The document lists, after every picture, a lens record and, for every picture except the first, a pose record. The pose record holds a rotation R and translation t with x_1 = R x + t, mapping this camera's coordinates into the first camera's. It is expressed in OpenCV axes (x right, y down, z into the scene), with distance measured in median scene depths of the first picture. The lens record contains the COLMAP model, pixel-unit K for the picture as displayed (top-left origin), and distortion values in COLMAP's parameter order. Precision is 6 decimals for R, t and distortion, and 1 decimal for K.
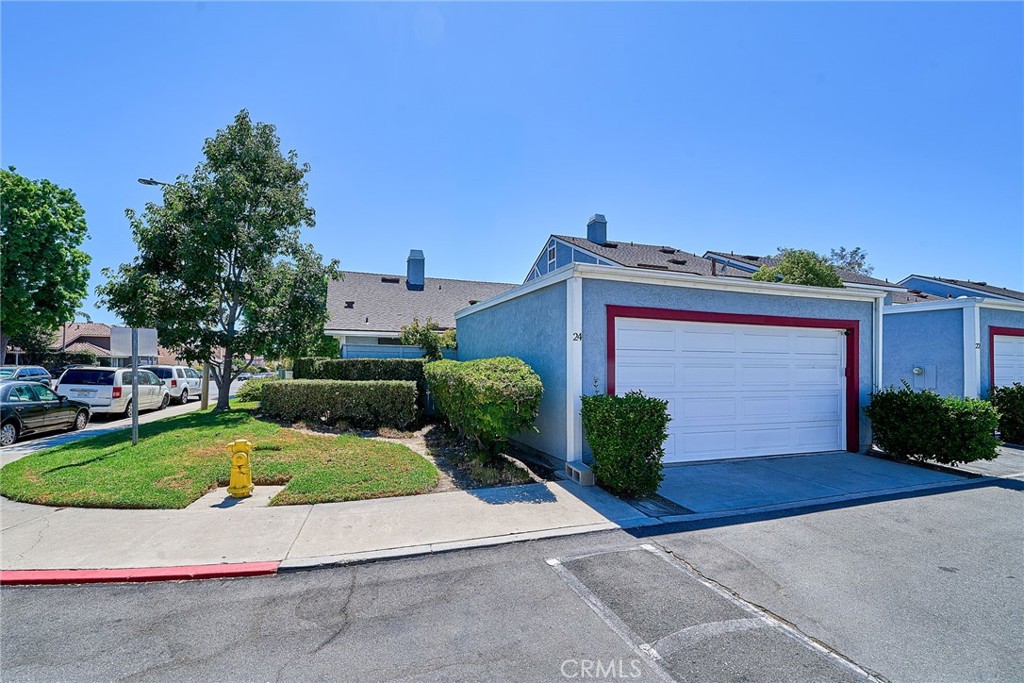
lens RADIAL K [[421.7, 0, 510.0], [0, 421.7, 366.6], [0, 0, 1]] dist [0.000320, -0.000738]
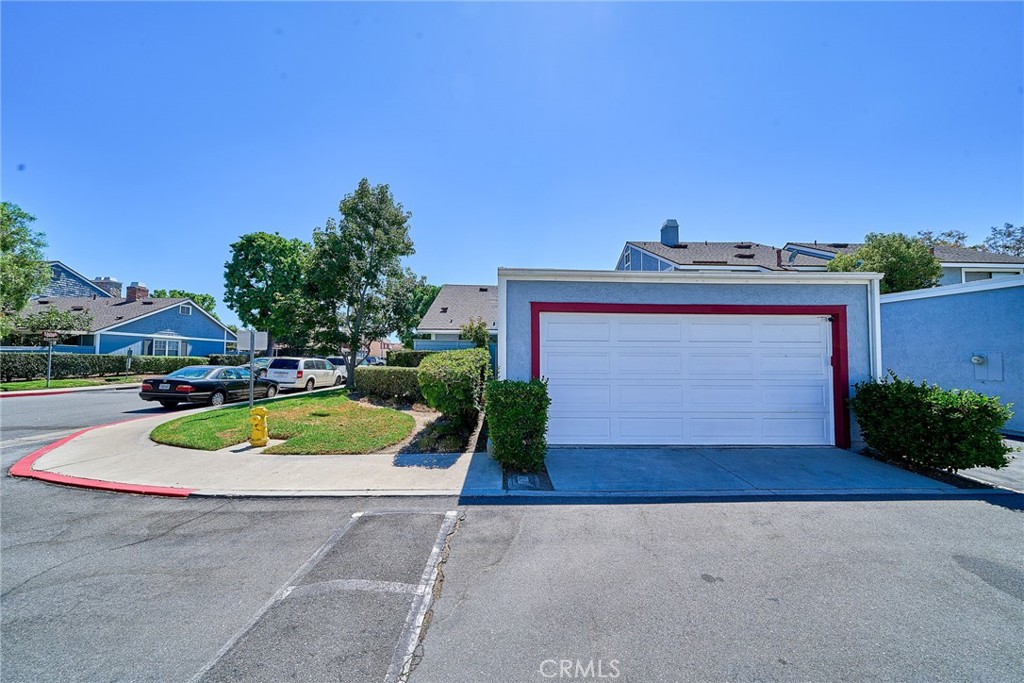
lens RADIAL K [[347.6, 0, 514.7], [0, 347.6, 344.7], [0, 0, 1]] dist [0.000054, -0.000228]
pose [[0.957786, -0.012635, -0.287206, 0.346168], [0.002664, 0.999381, -0.035080, 0.002409], [0.287471, 0.032834, 0.957226, 0.060589]]
